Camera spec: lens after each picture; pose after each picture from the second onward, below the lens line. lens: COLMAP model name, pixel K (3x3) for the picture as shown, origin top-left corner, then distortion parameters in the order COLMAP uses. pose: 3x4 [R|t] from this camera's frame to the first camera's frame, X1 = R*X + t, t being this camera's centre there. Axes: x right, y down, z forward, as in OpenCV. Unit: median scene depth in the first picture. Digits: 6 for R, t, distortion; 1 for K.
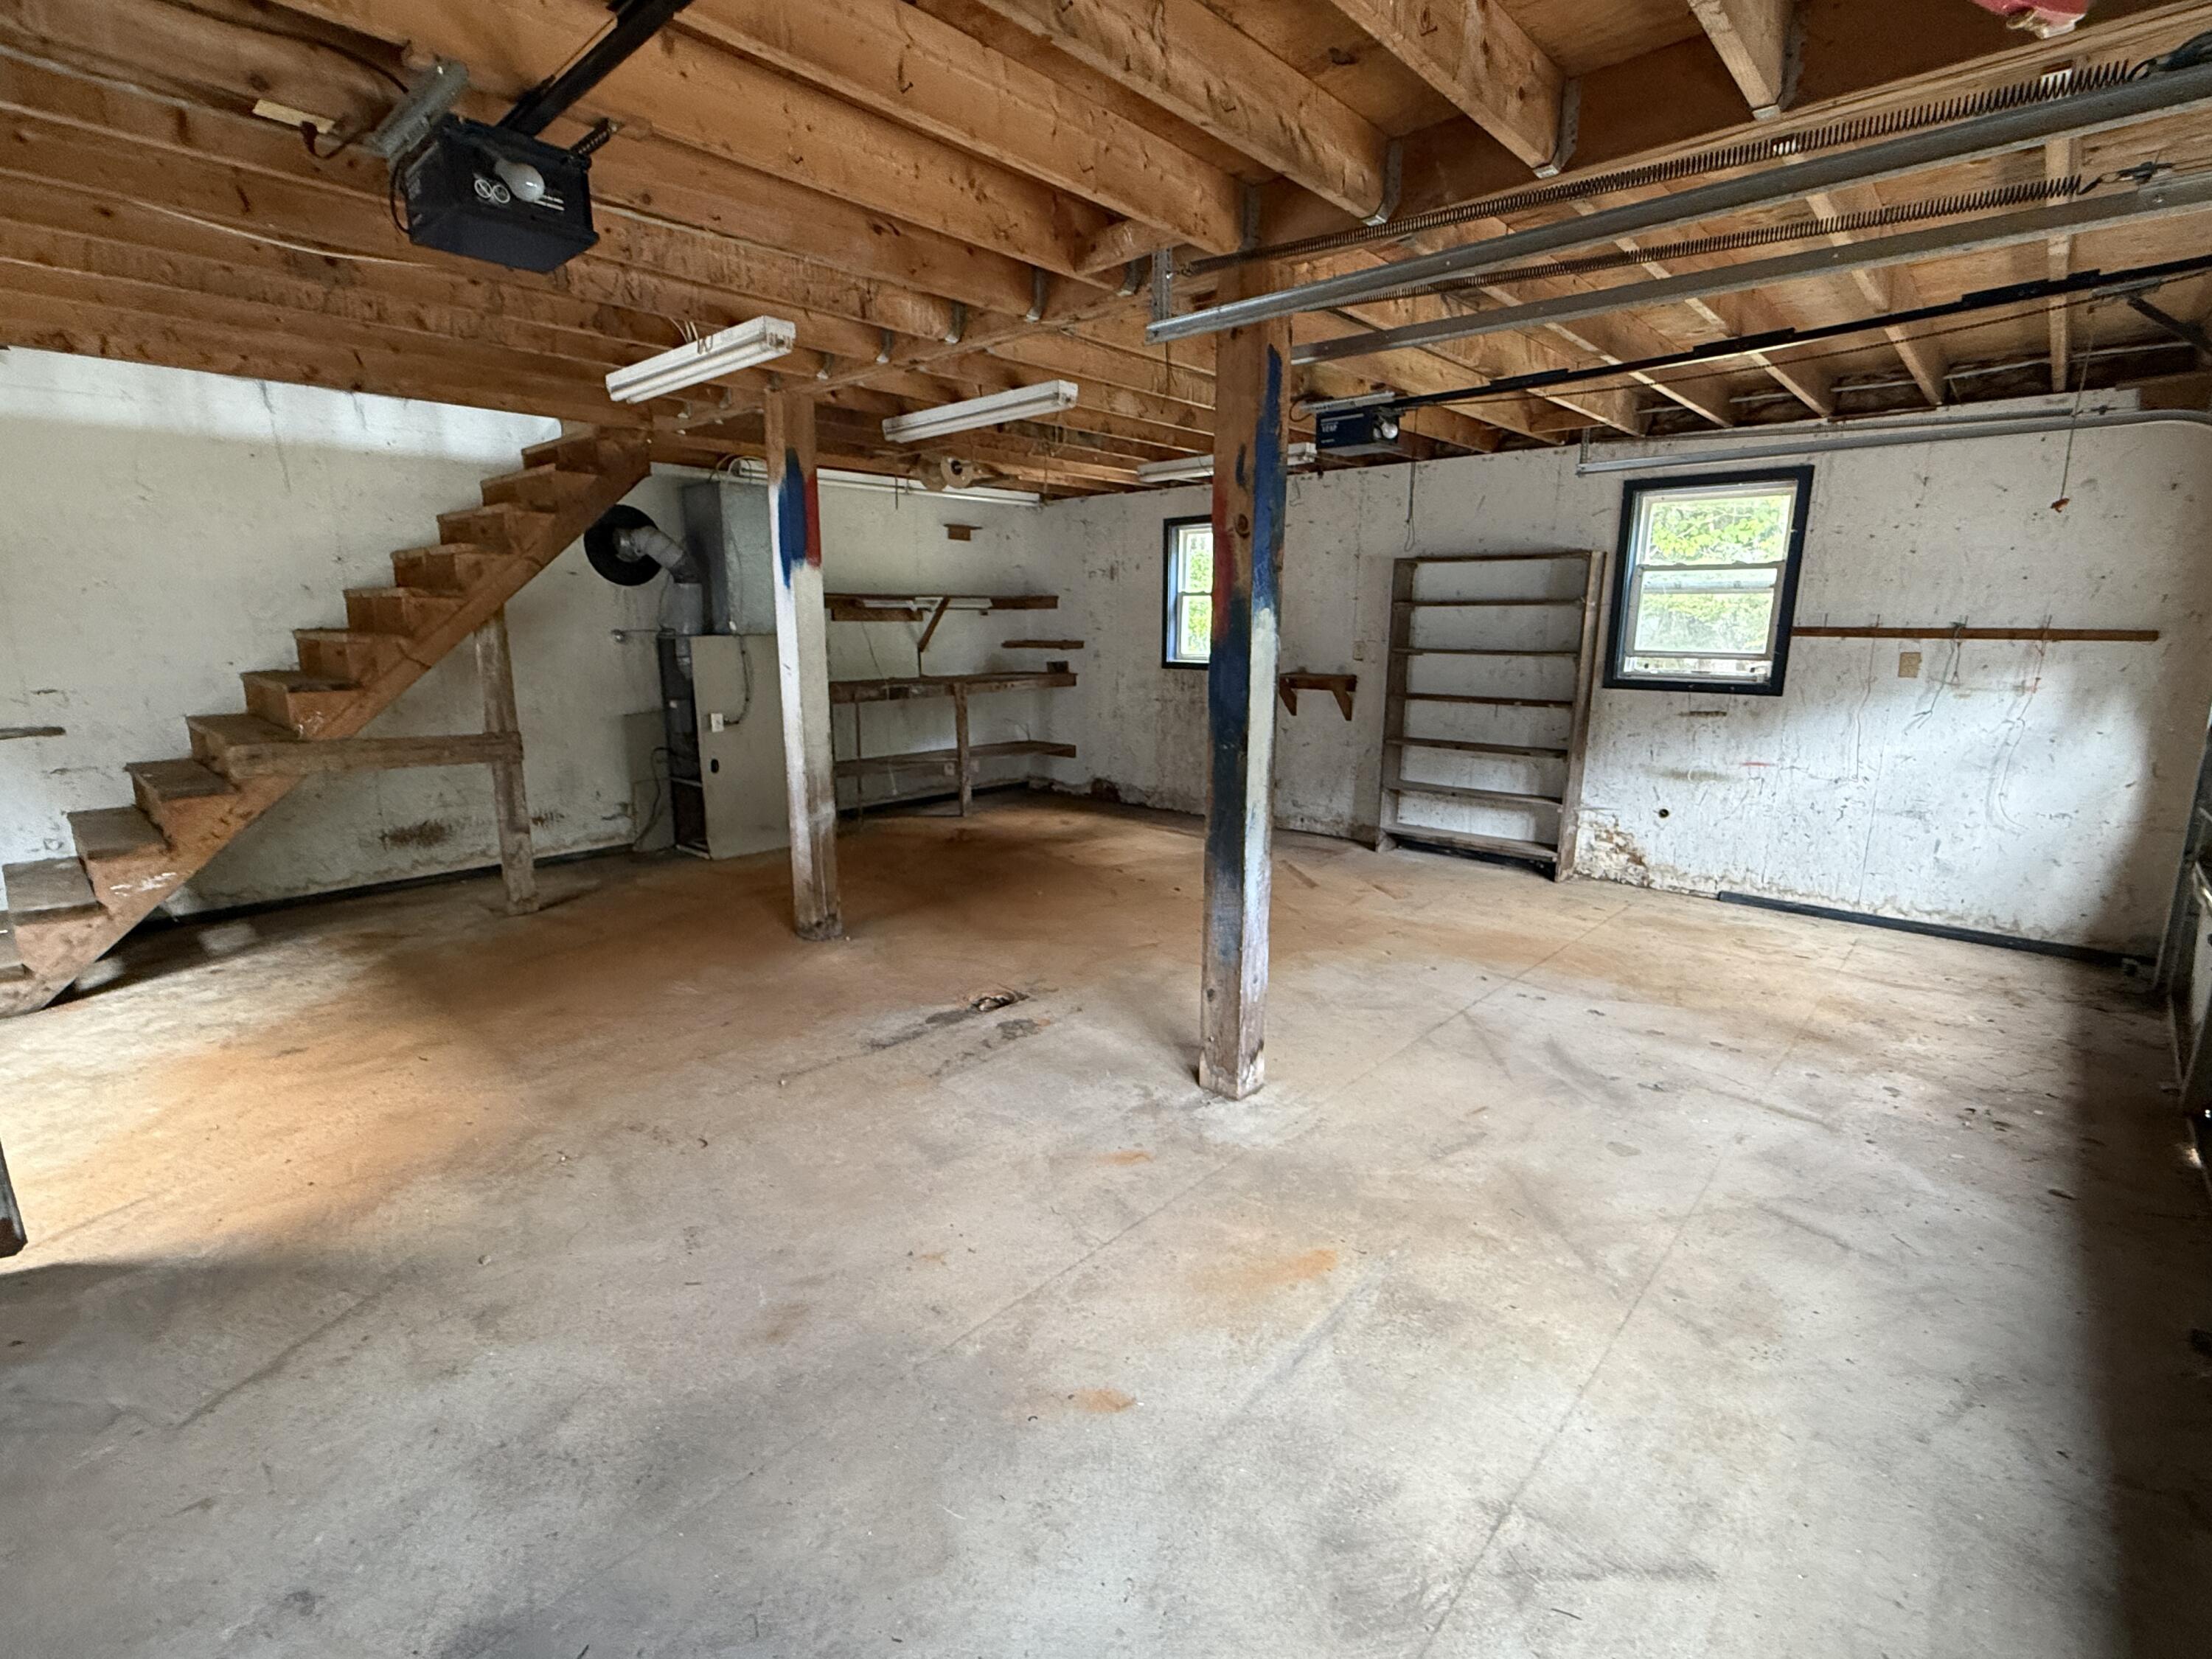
lens RADIAL K [[1016.1, 0, 1104.3], [0, 1016.1, 835.1], [0, 0, 1]] dist [-0.000607, 0.000155]
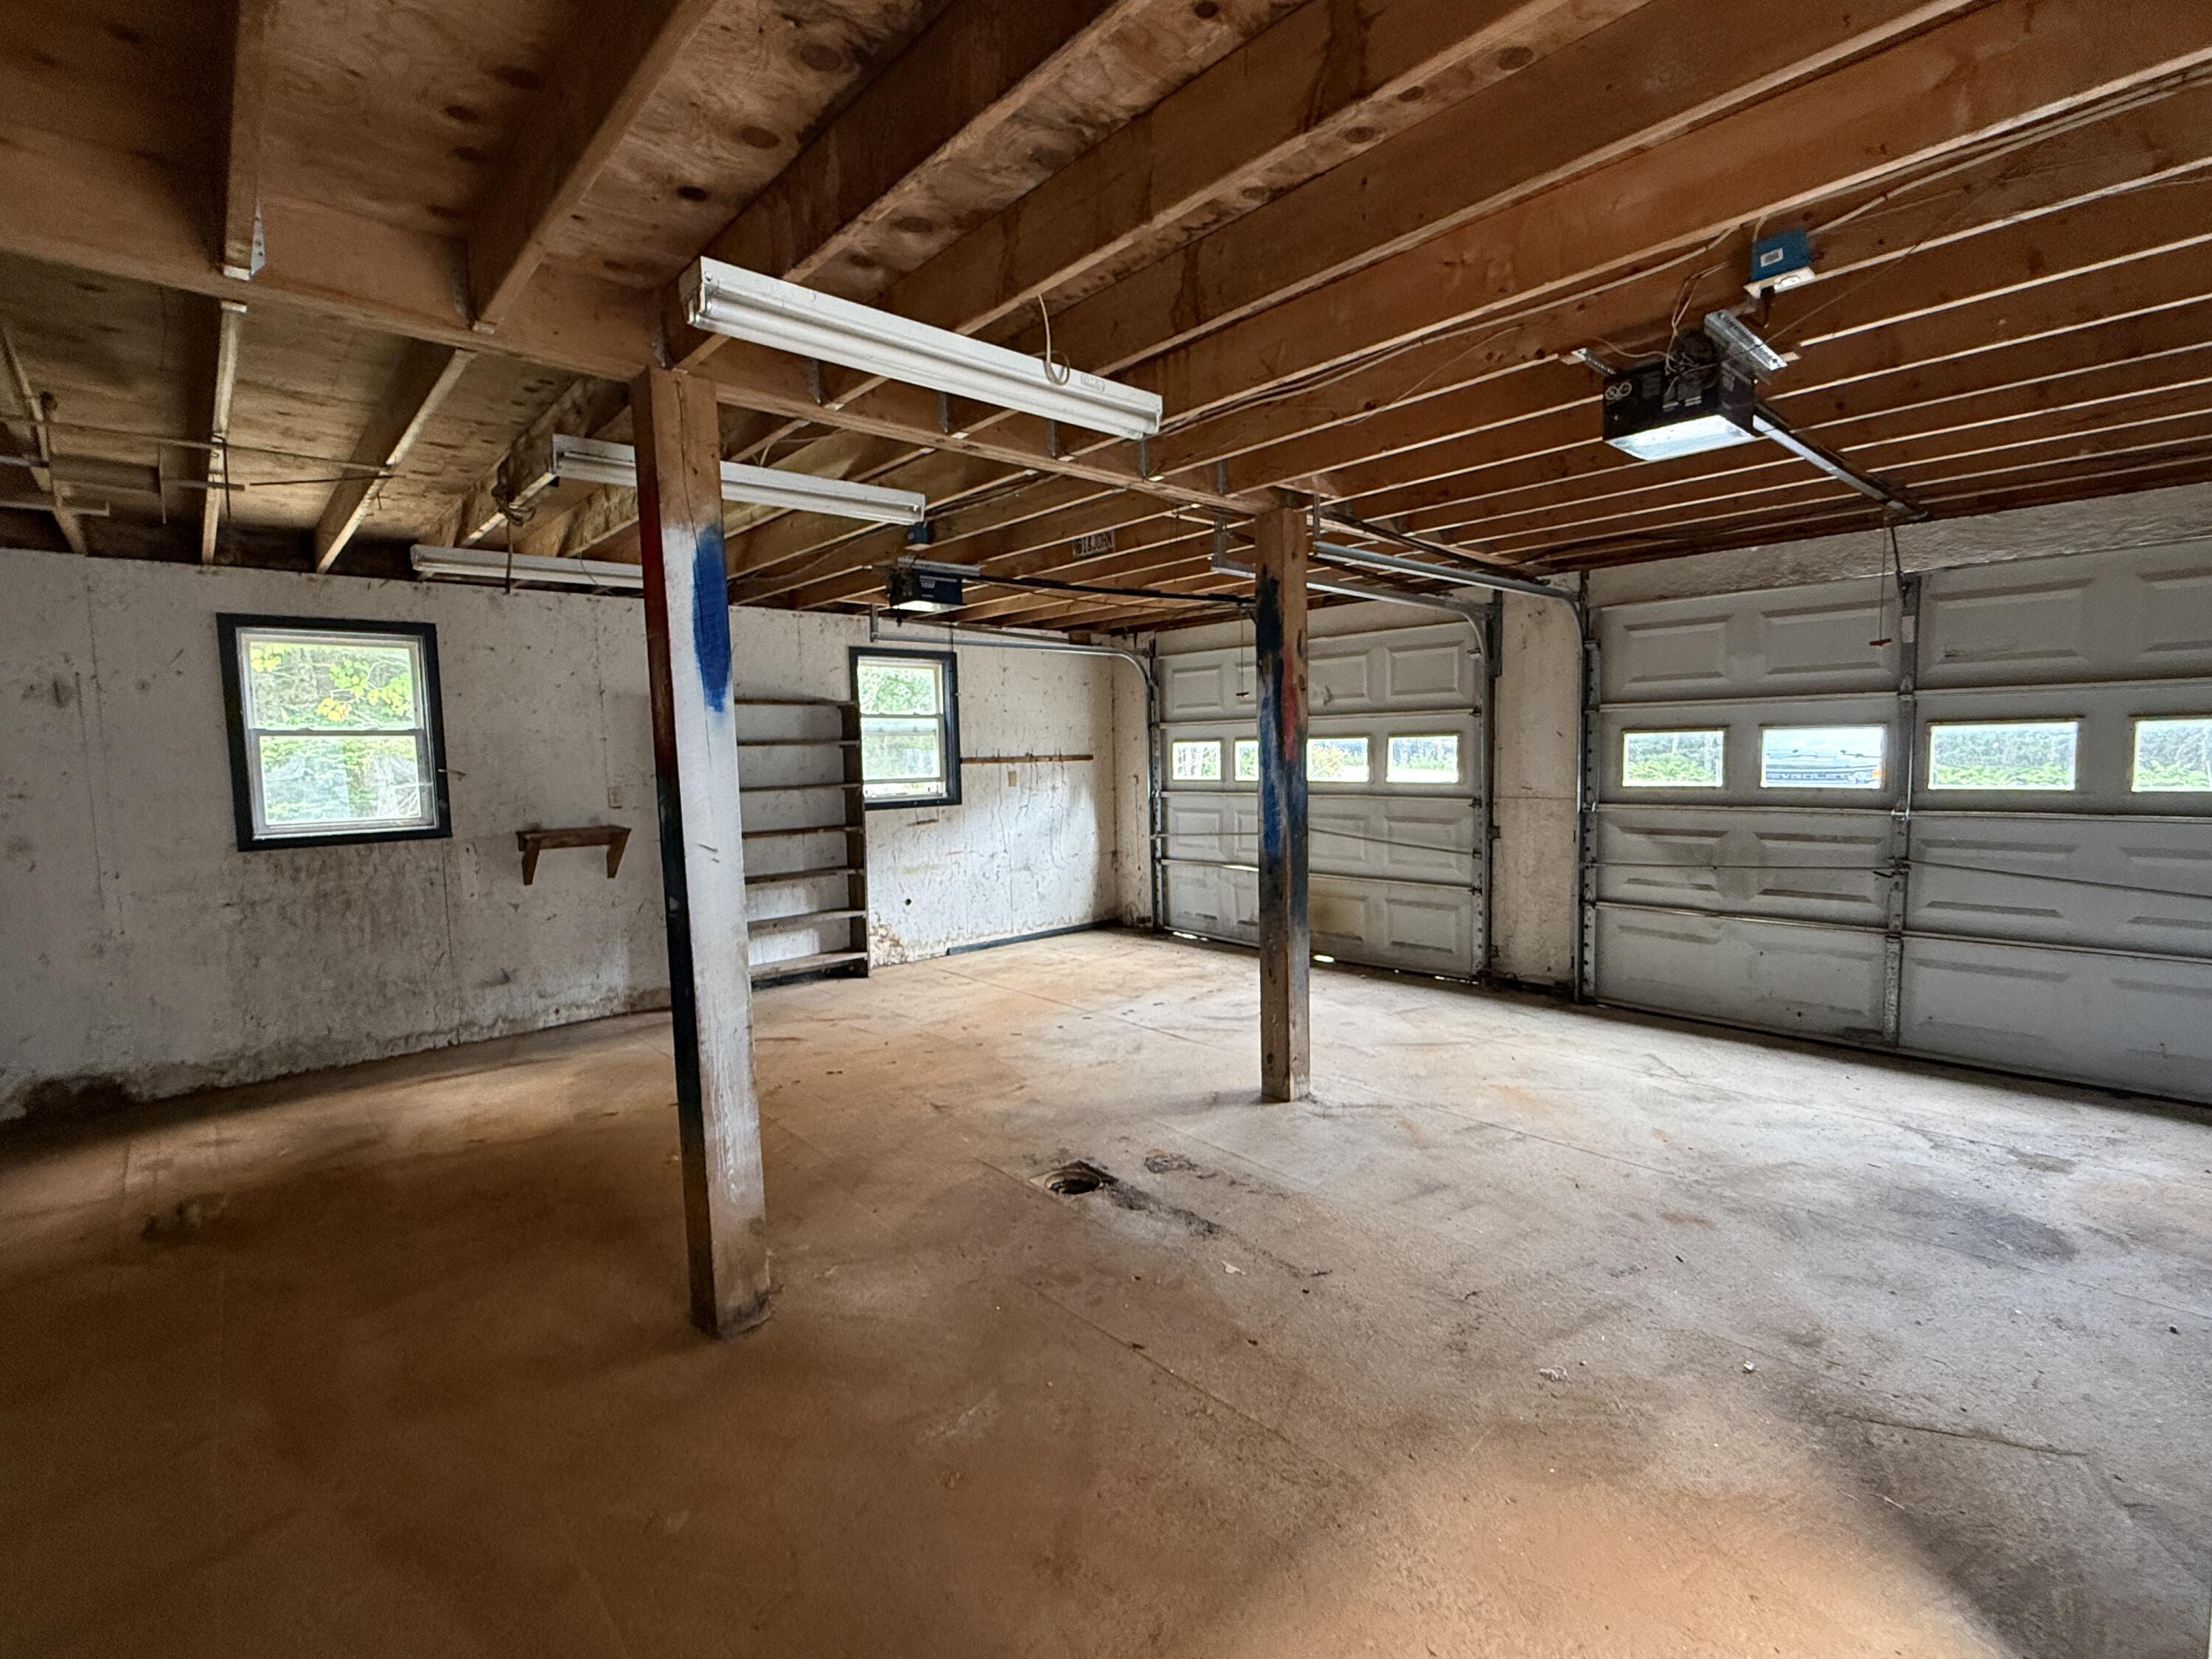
lens RADIAL K [[1016.1, 0, 1104.6], [0, 1016.1, 825.5], [0, 0, 1]] dist [-0.000607, 0.000155]
pose [[0.086041, -0.079472, 0.993117, -0.848967], [0.232175, 0.970968, 0.057585, -0.159866], [-0.968861, 0.225623, 0.101994, 0.732485]]
